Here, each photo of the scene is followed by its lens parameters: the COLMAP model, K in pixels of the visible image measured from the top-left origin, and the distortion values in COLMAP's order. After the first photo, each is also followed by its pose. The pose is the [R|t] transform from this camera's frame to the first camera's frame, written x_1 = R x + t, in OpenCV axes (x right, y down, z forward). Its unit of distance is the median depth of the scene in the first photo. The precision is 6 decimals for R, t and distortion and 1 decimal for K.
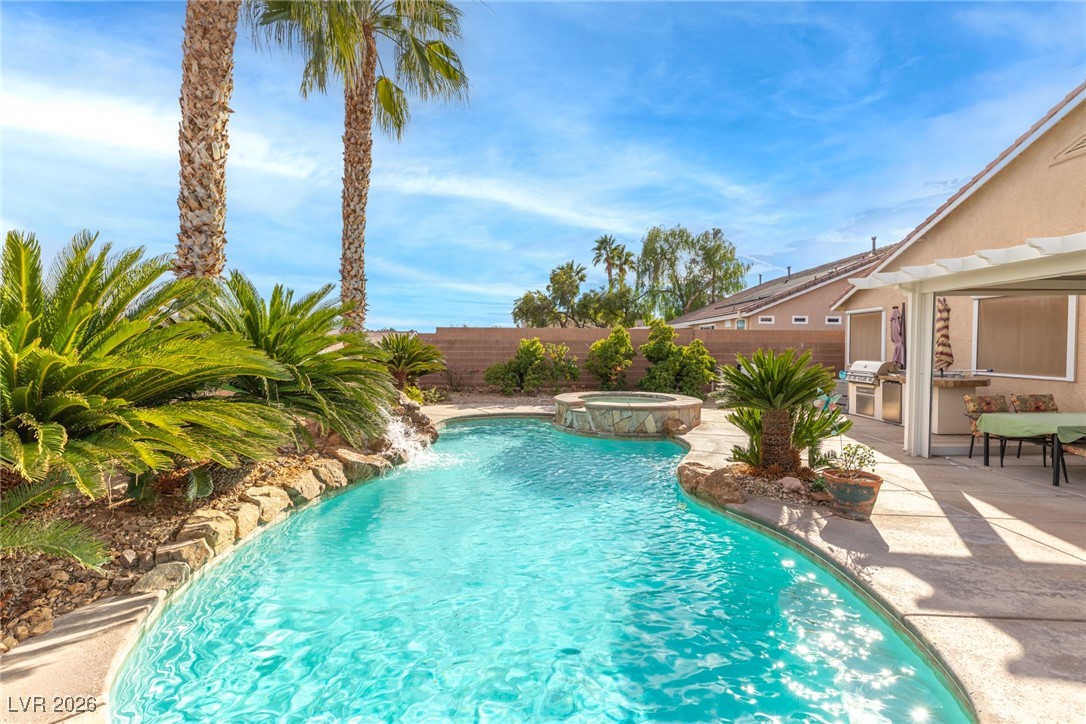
lens RADIAL K [[493.9, 0, 548.0], [0, 493.9, 359.1], [0, 0, 1]] dist [0.001505, 0.000144]
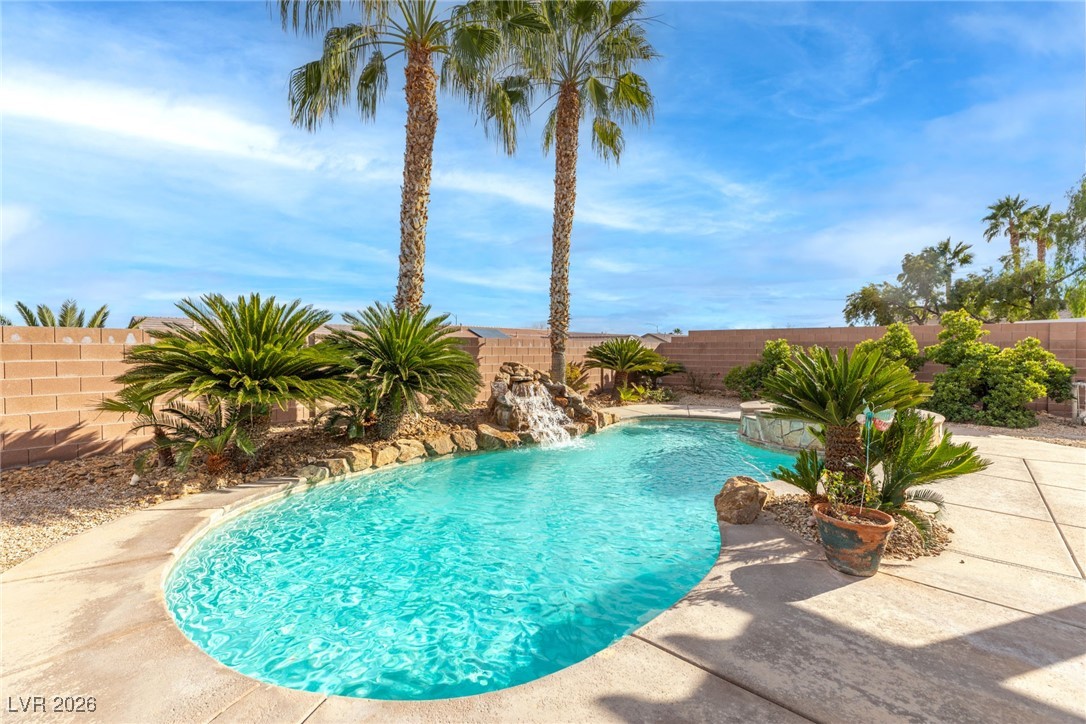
lens RADIAL K [[485.1, 0, 544.6], [0, 485.1, 358.7], [0, 0, 1]] dist [0.000572, 0.000103]
pose [[0.759839, 0.008721, -0.650052, 0.411431], [-0.014087, 0.999896, -0.003052, 0.003127], [0.649958, 0.011476, 0.759883, 0.070526]]
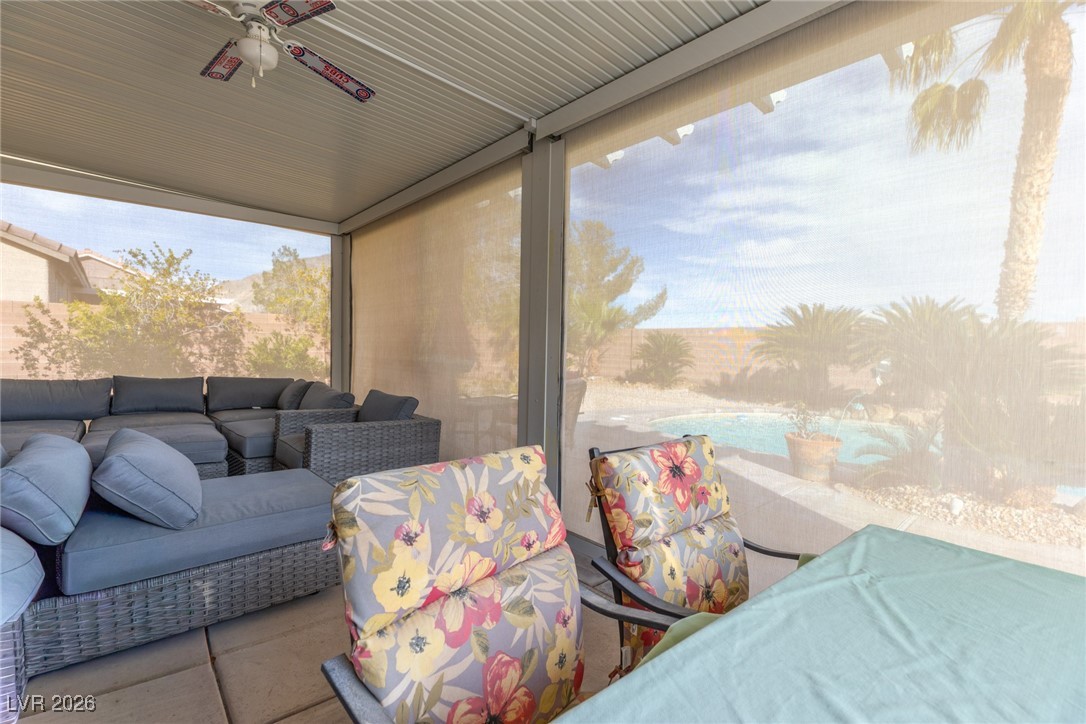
lens RADIAL K [[485.1, 0, 544.6], [0, 485.1, 358.7], [0, 0, 1]] dist [0.000572, 0.000103]
pose [[-0.742638, -0.002065, -0.669690, 0.937212], [-0.041527, 0.998213, 0.042972, 0.030454], [0.668405, 0.059723, -0.741396, 0.755696]]
